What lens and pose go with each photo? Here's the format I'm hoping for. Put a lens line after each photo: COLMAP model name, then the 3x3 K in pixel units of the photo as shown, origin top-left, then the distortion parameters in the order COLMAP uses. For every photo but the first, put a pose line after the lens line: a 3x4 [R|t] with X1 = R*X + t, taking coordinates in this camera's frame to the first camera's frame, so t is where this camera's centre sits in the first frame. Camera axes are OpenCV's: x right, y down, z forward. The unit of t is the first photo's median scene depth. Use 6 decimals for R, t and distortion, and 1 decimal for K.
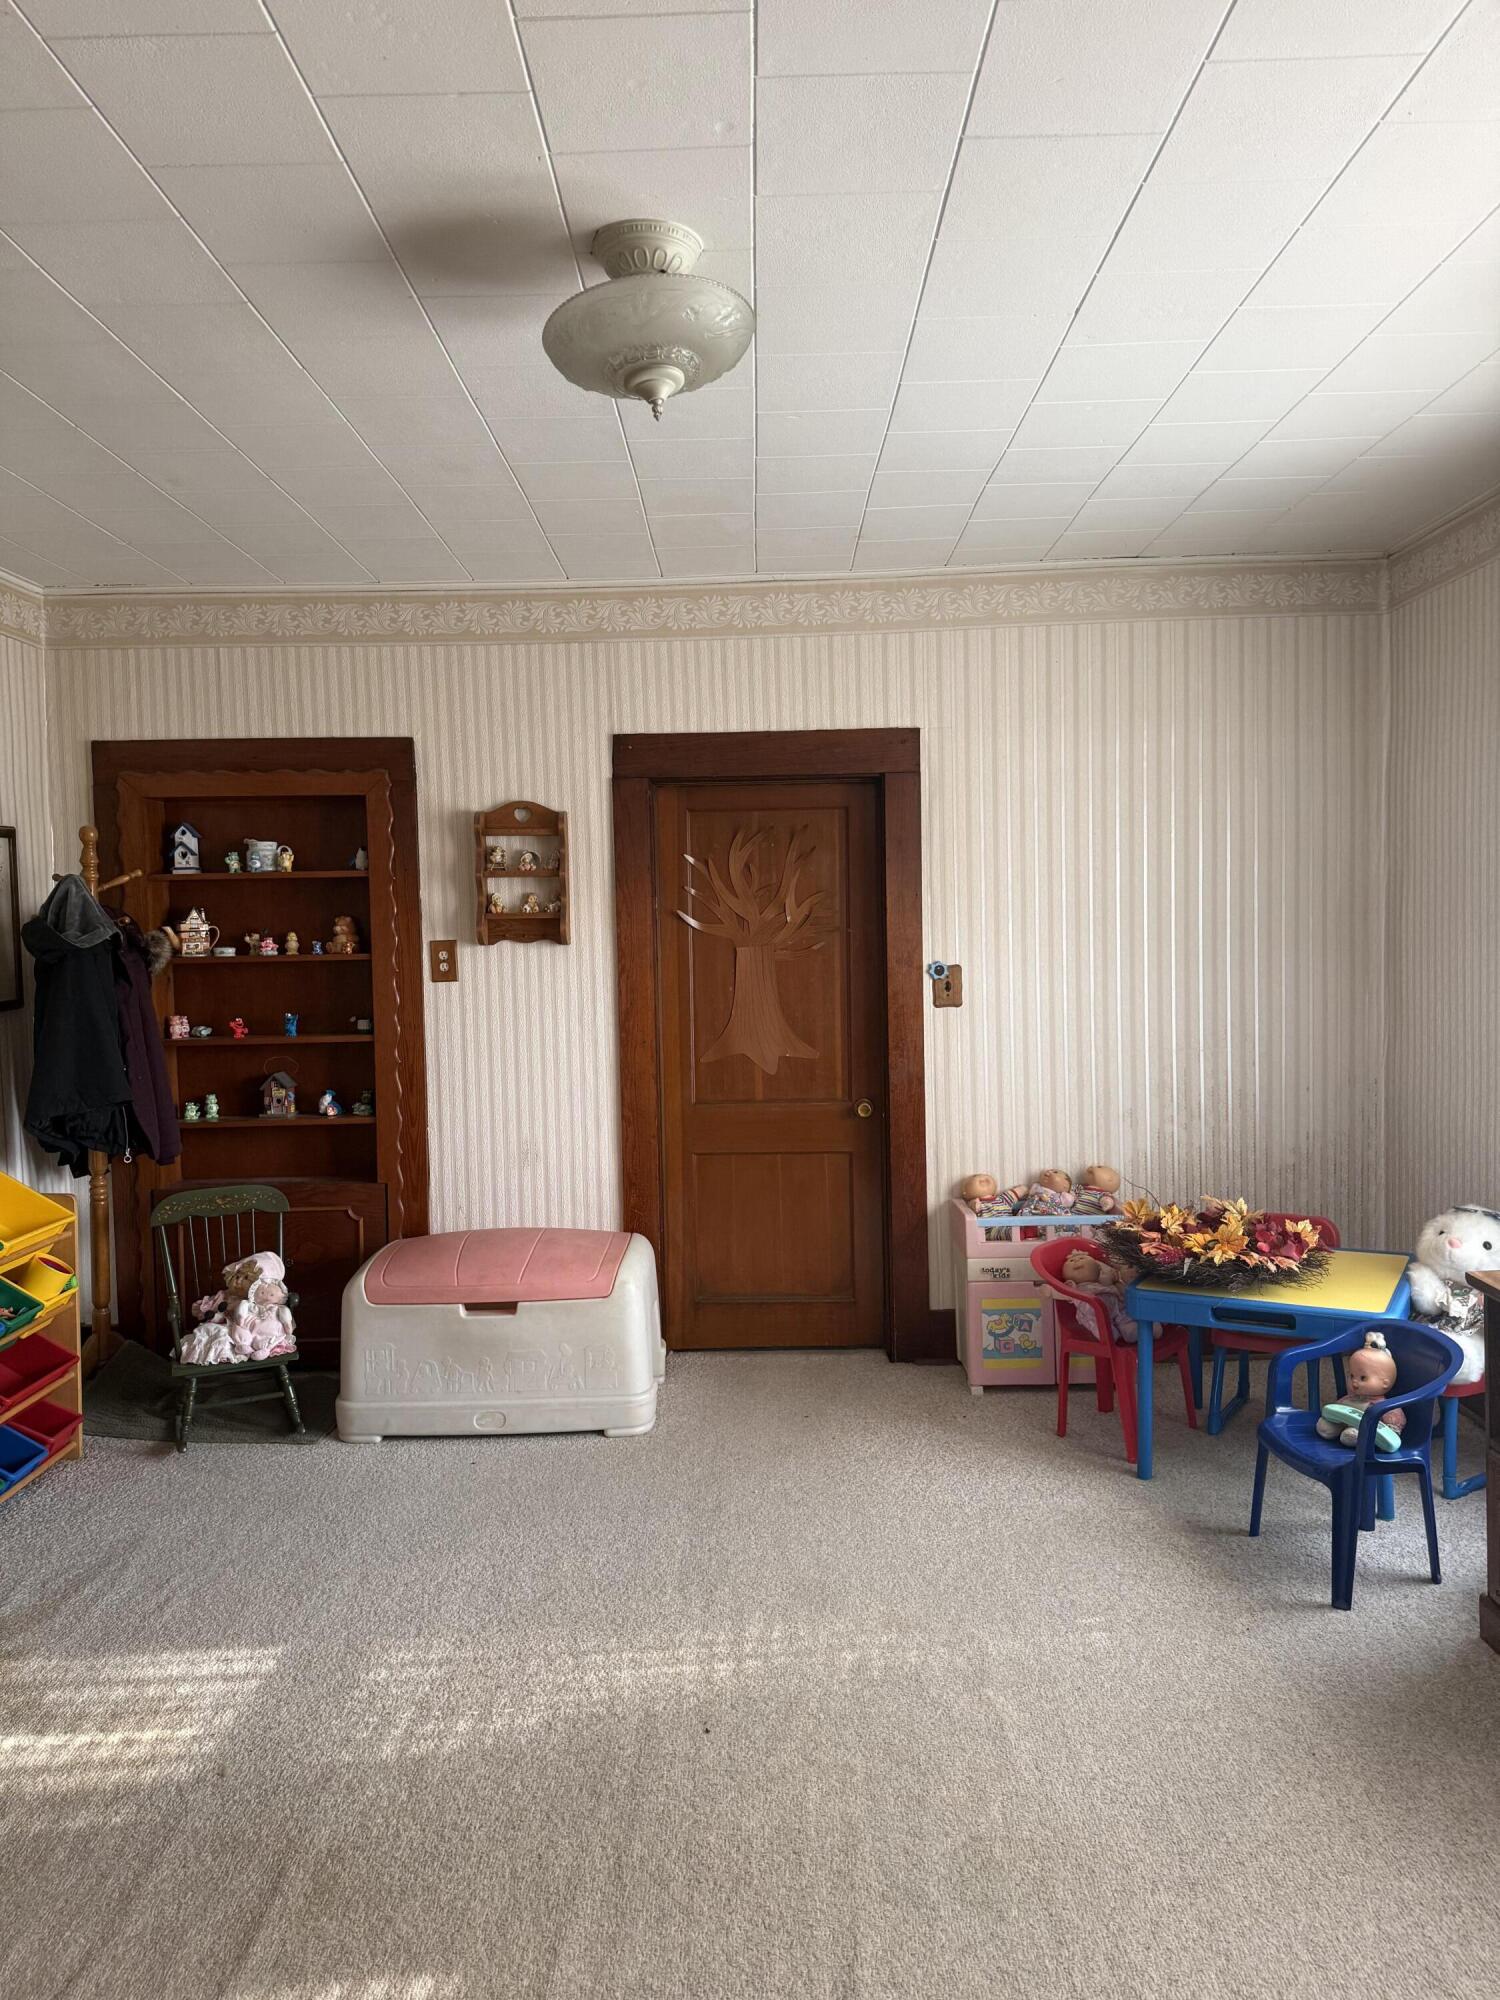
lens RADIAL K [[1384.3, 0, 750.0], [0, 1384.3, 1000.0], [0, 0, 1]] dist [0.072603, -0.121428]
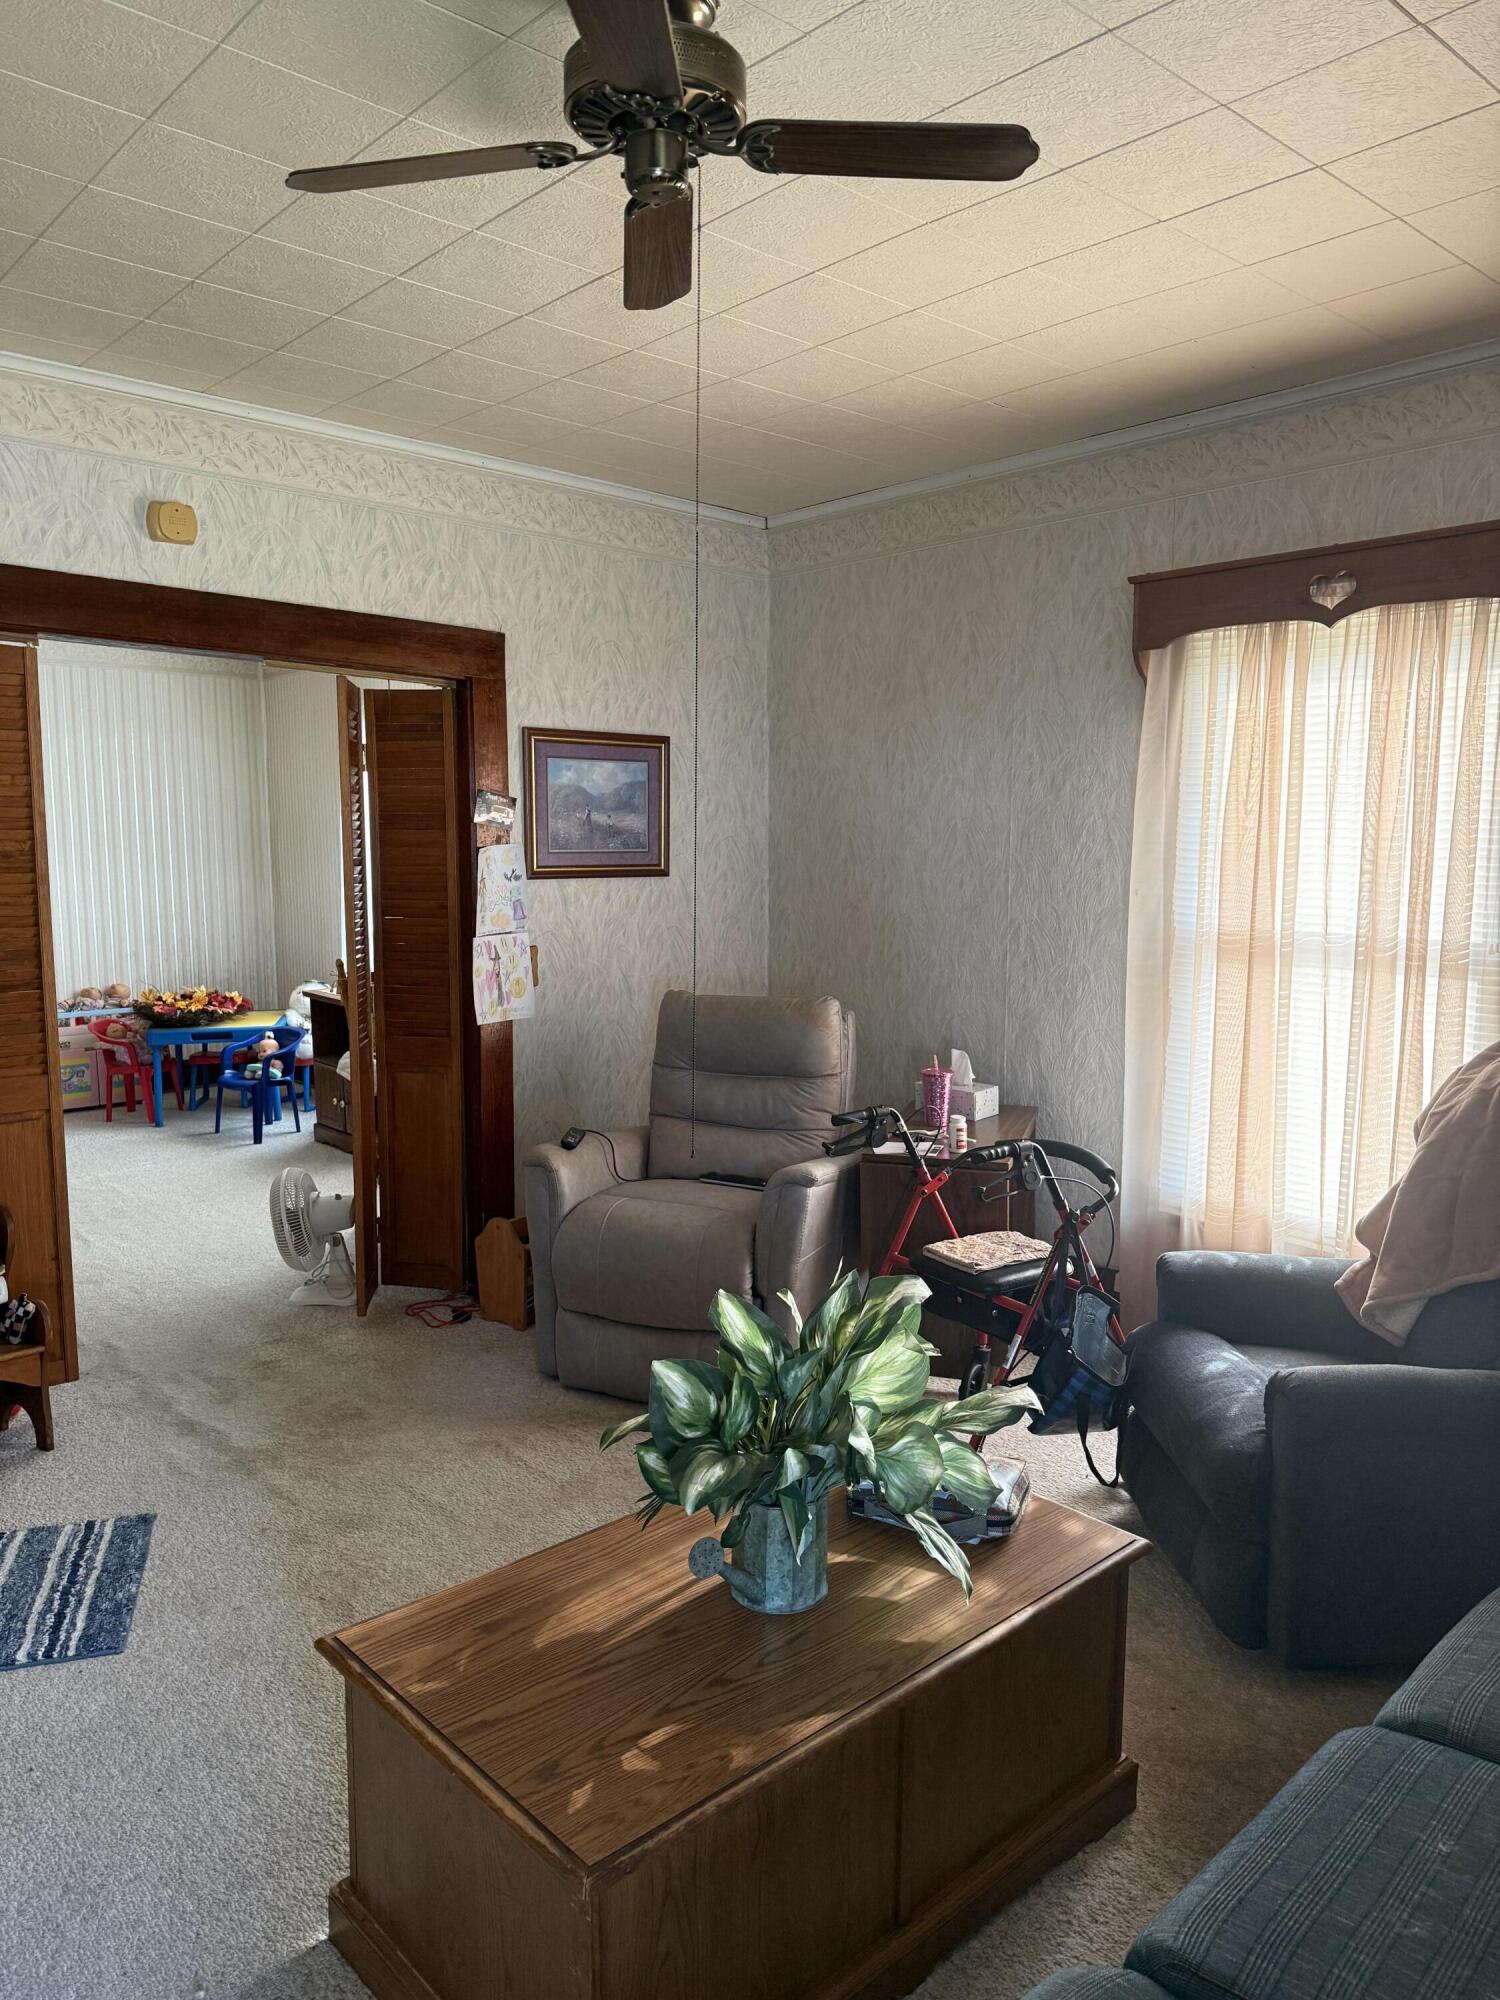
lens RADIAL K [[1384.3, 0, 750.0], [0, 1384.3, 1000.0], [0, 0, 1]] dist [0.072603, -0.121428]
pose [[0.741516, -0.057392, 0.668476, -0.385472], [0.023719, 0.997954, 0.059369, 0.062307], [-0.670516, -0.028167, 0.741361, -0.960058]]
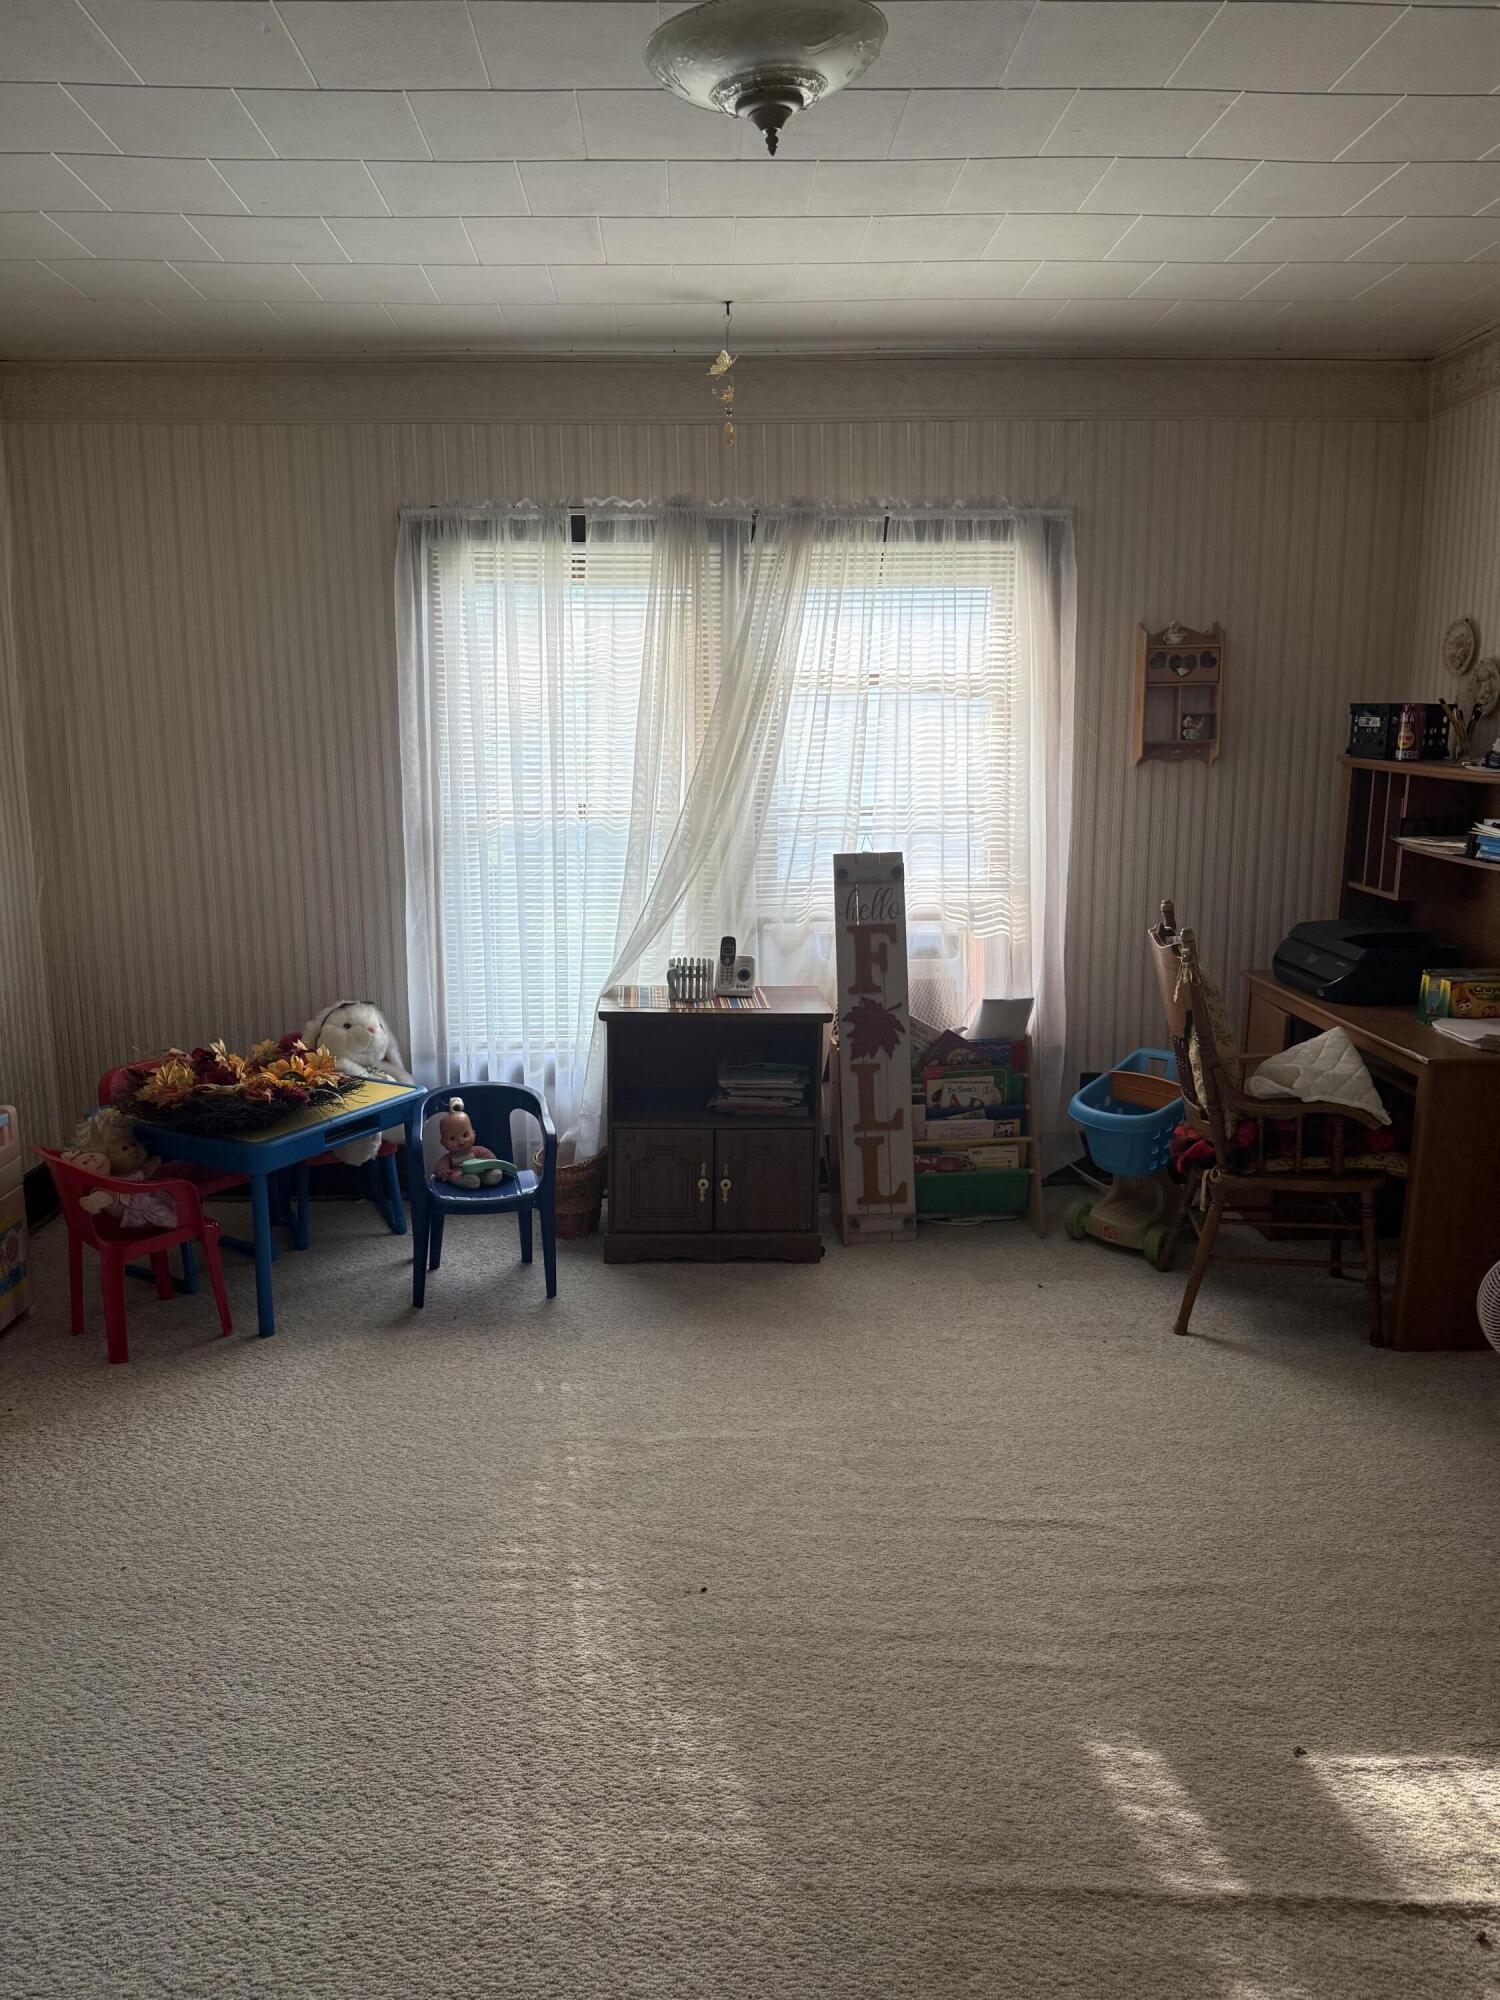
lens RADIAL K [[1384.3, 0, 750.0], [0, 1384.3, 1000.0], [0, 0, 1]] dist [0.072603, -0.121428]
pose [[-0.042440, -0.161821, 0.985907, -0.618038], [0.054891, 0.984928, 0.164023, -0.024038], [-0.997590, 0.061079, -0.032918, 0.657047]]
